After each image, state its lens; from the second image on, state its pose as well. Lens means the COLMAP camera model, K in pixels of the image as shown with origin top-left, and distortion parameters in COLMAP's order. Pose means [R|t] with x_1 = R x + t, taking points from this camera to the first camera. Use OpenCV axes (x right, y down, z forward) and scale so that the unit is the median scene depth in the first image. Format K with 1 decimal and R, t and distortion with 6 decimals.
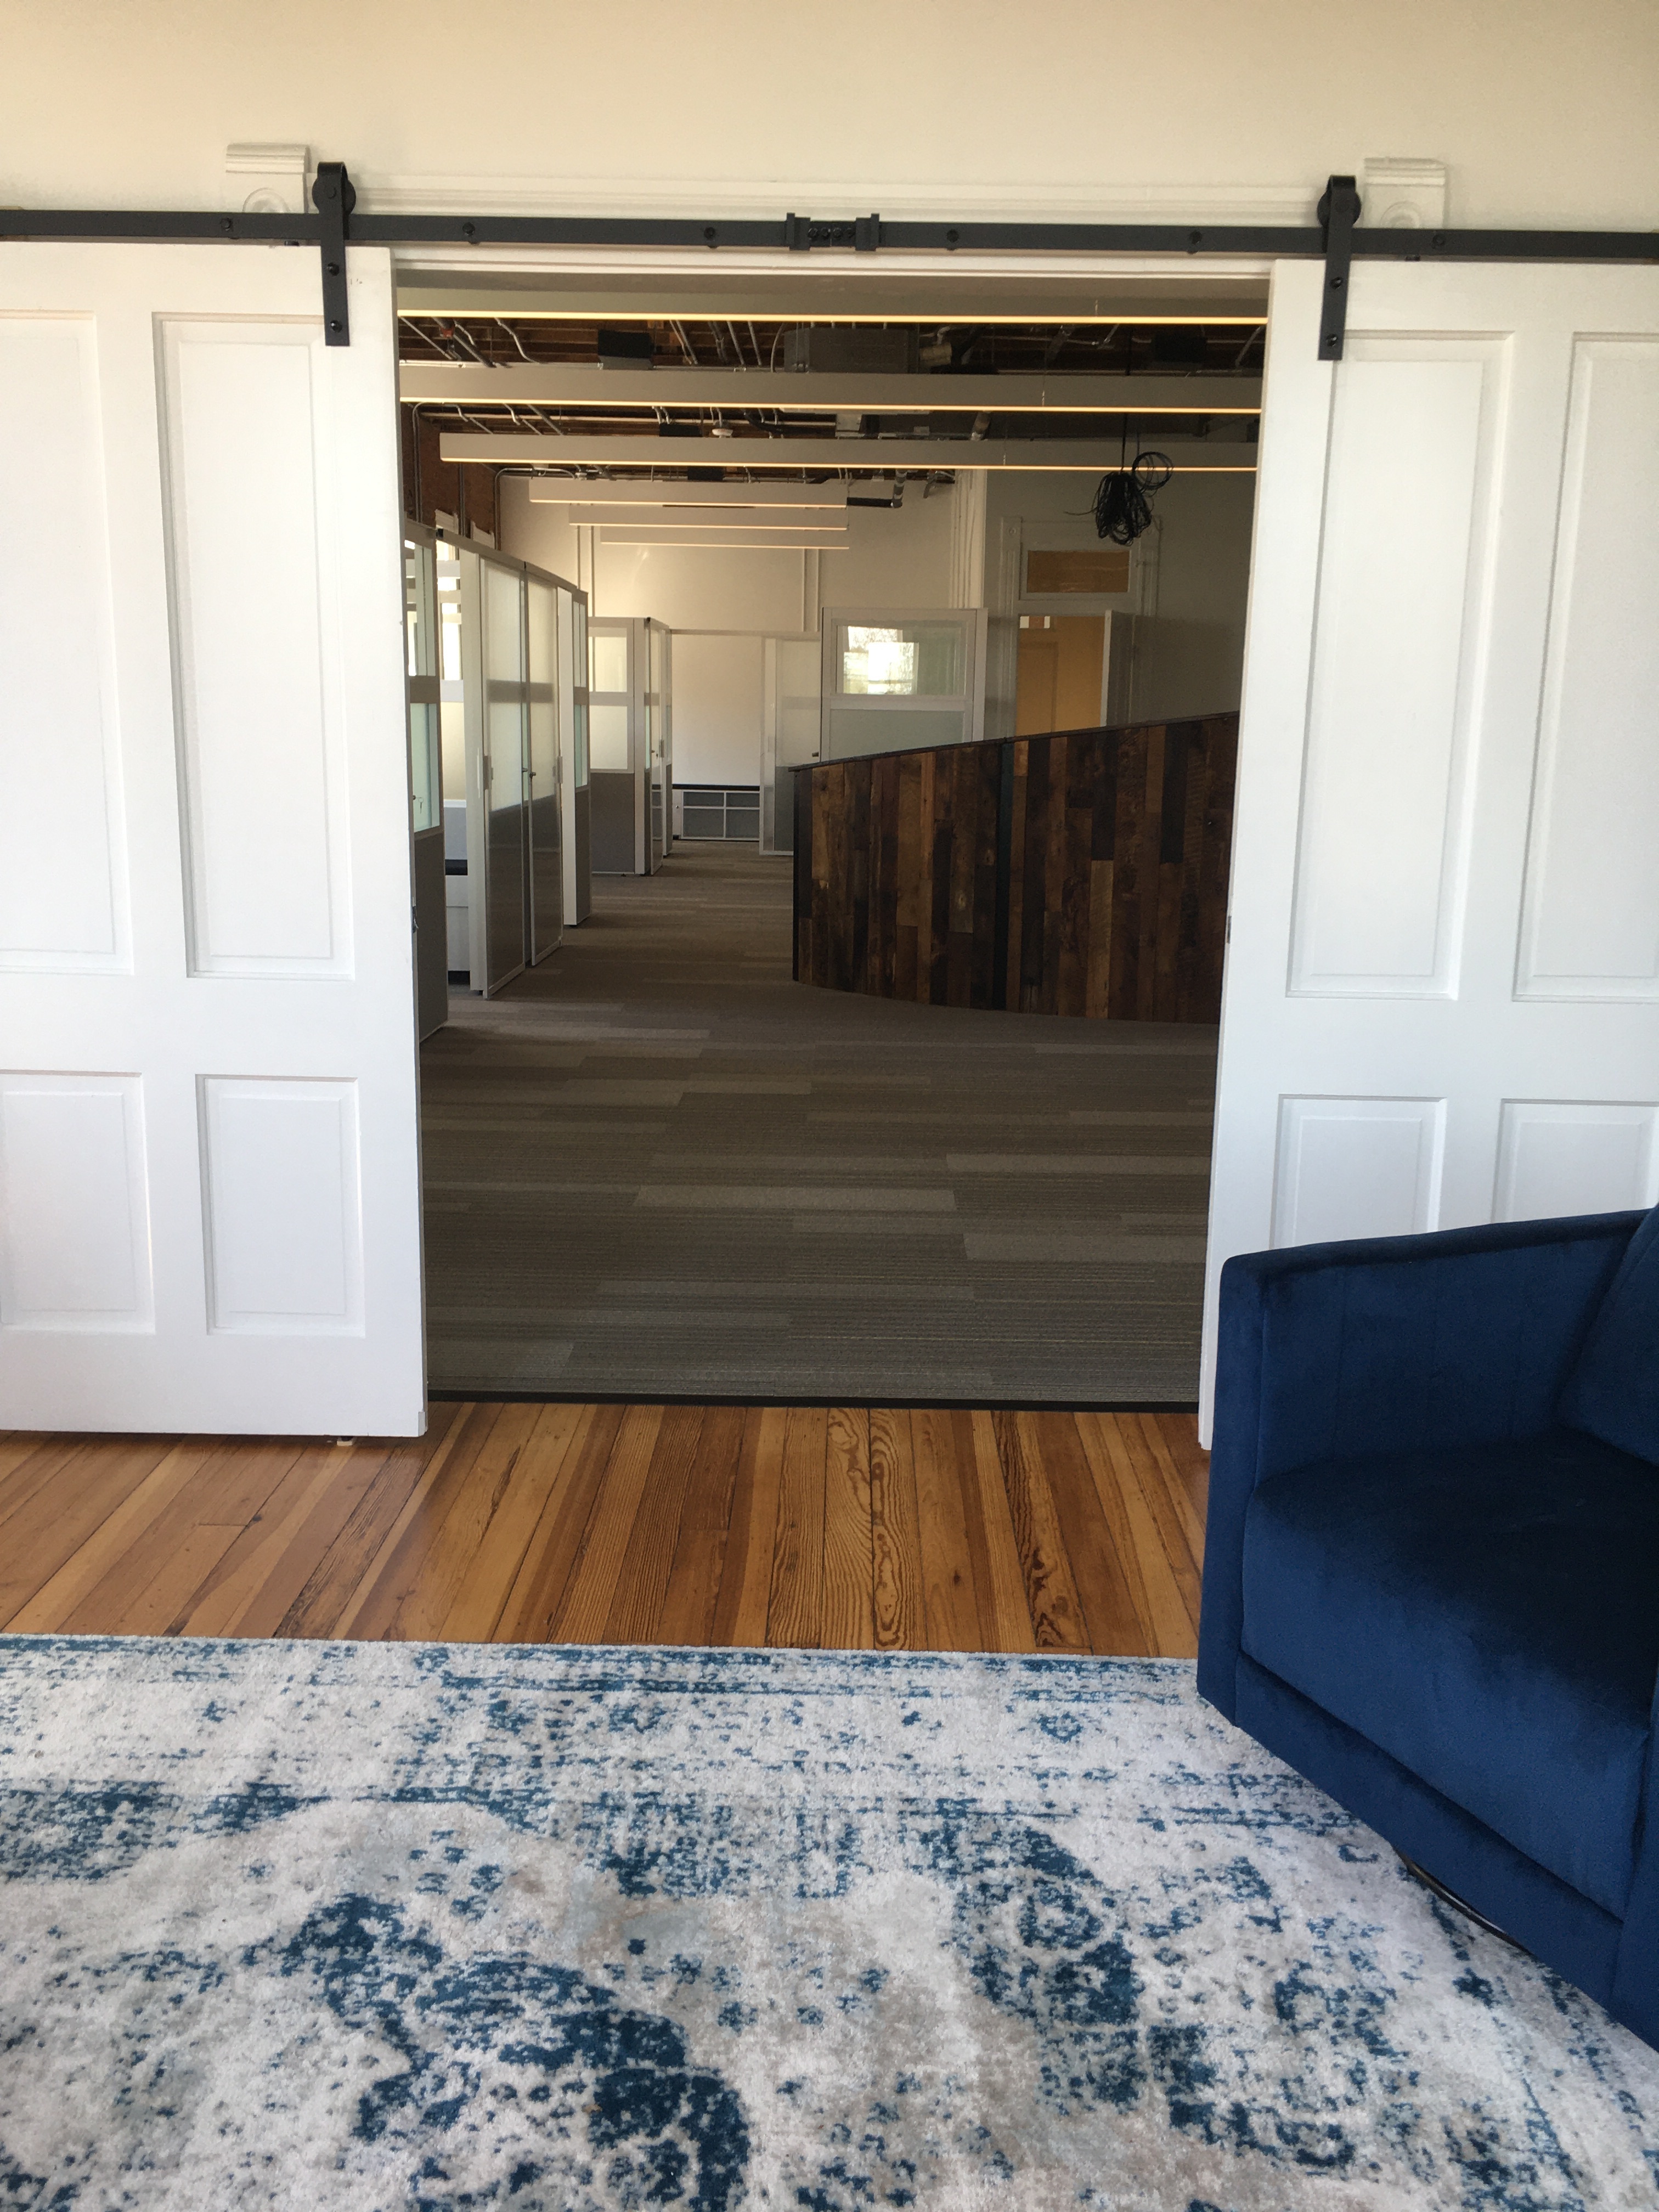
lens RADIAL K [[1870.7, 0, 829.5], [0, 1870.7, 1106.0], [0, 0, 1]] dist [0.099166, -0.151279]
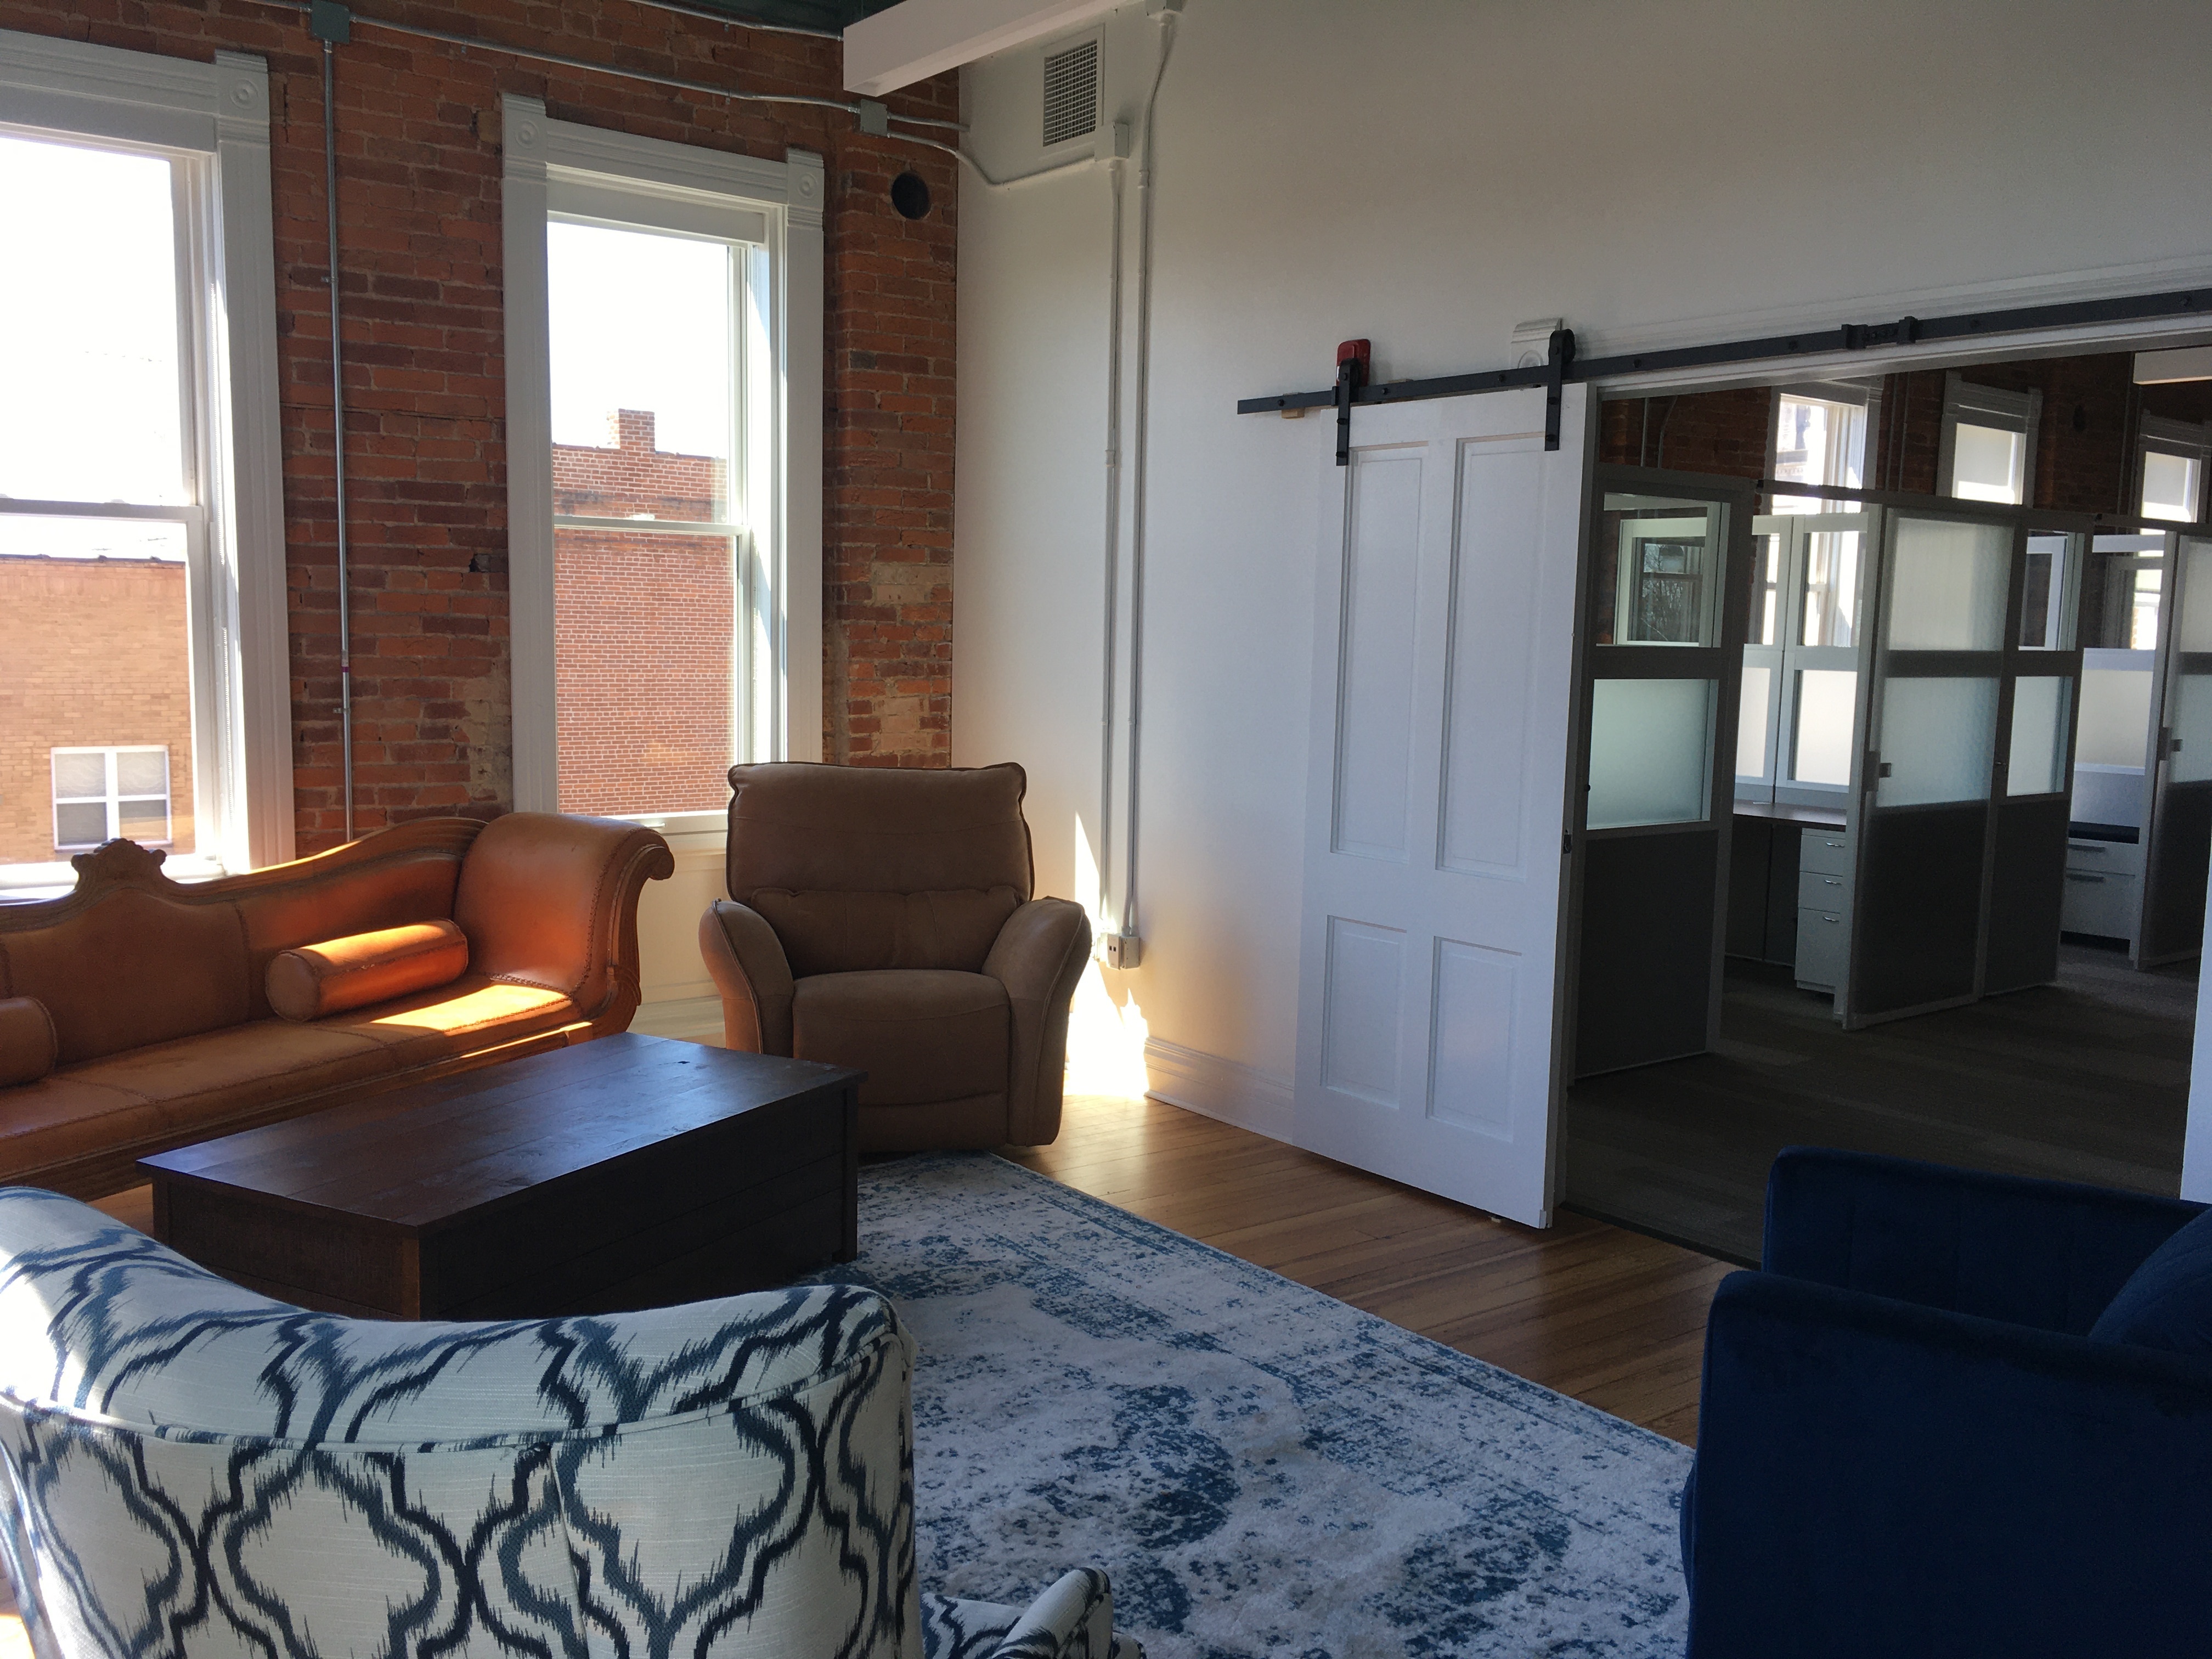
lens RADIAL K [[1870.7, 0, 1106.0], [0, 1870.7, 829.5], [0, 0, 1]] dist [0.099166, -0.151279]
pose [[0.631640, 0.081722, -0.770943, 0.834458], [-0.172421, 0.984331, -0.036924, 0.000074], [0.755845, 0.156250, 0.635833, -0.171456]]
